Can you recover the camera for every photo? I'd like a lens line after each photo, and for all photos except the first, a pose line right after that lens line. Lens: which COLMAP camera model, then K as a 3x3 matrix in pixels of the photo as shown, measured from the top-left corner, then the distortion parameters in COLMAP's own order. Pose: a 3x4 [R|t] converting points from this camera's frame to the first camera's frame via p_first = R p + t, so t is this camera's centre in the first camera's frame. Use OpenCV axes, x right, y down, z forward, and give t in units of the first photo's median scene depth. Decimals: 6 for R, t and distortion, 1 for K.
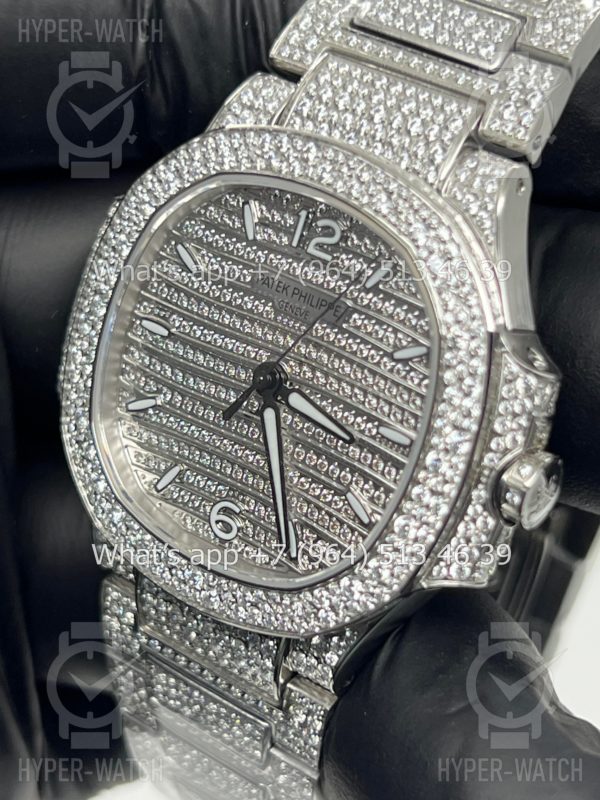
lens RADIAL K [[1952.7, 0, 302.9], [0, 1952.7, 394.1], [0, 0, 1]] dist [0.149429, 0.000000]
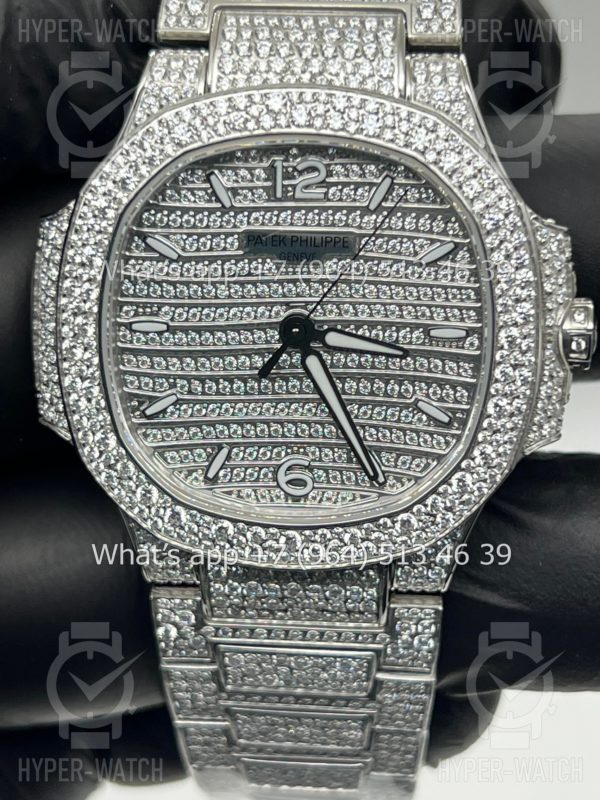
lens RADIAL K [[1952.7, 0, 306.5], [0, 1952.7, 405.9], [0, 0, 1]] dist [0.149429, 0.000000]
pose [[0.831670, -0.349860, 0.431188, -0.468570], [0.342425, 0.934448, 0.097733, -0.068747], [-0.437115, 0.066368, 0.896953, 0.088220]]
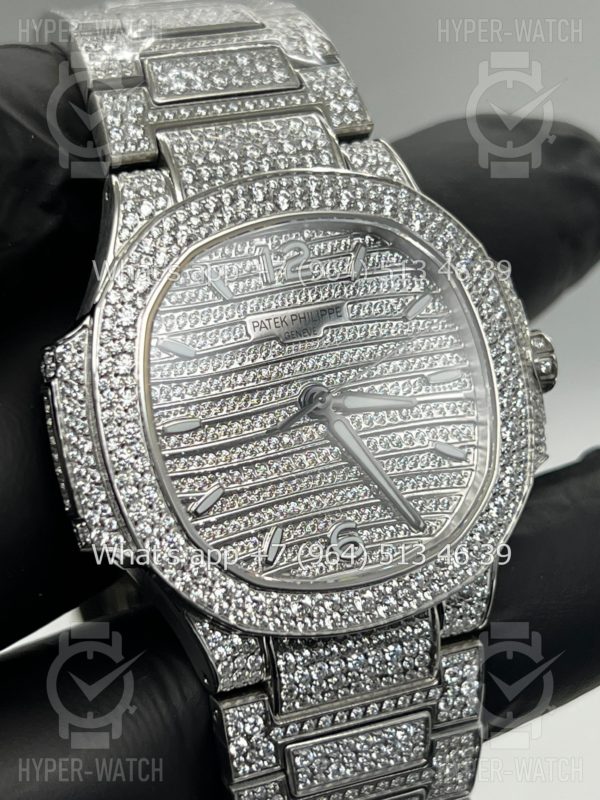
lens RADIAL K [[1952.7, 0, 295.0], [0, 1952.7, 393.9], [0, 0, 1]] dist [0.149429, 0.000000]
pose [[0.476849, -0.366959, 0.798722, -0.873679], [0.519583, 0.850610, 0.080599, -0.103002], [-0.708978, 0.376568, 0.596278, 0.377035]]
